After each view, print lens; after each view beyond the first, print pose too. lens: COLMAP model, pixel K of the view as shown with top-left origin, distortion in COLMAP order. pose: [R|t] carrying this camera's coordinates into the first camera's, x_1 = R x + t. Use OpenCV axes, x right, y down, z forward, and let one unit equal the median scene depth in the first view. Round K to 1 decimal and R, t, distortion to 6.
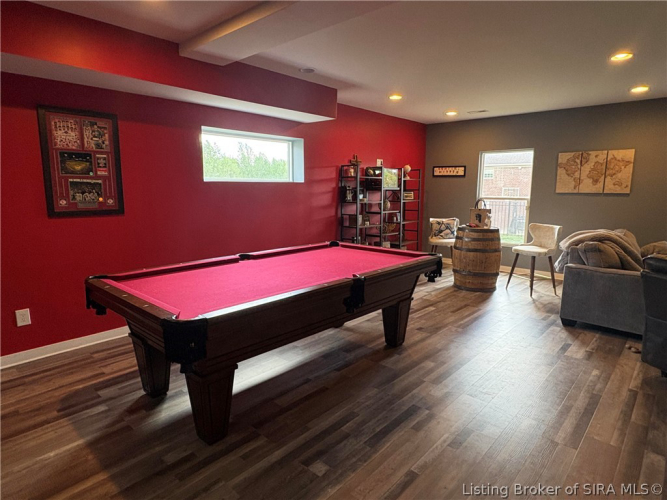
lens RADIAL K [[393.5, 0, 333.5], [0, 393.5, 250.0], [0, 0, 1]] dist [-0.001799, -0.000724]
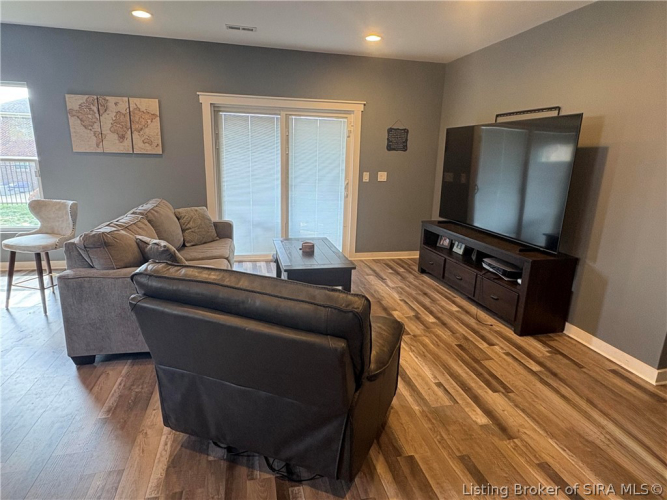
lens RADIAL K [[393.5, 0, 333.5], [0, 393.5, 250.0], [0, 0, 1]] dist [-0.001799, -0.000724]
pose [[0.569687, -0.185243, 0.800713, 0.244192], [0.098408, 0.982633, 0.157315, -0.037595], [-0.815949, -0.010824, 0.578023, 0.207893]]
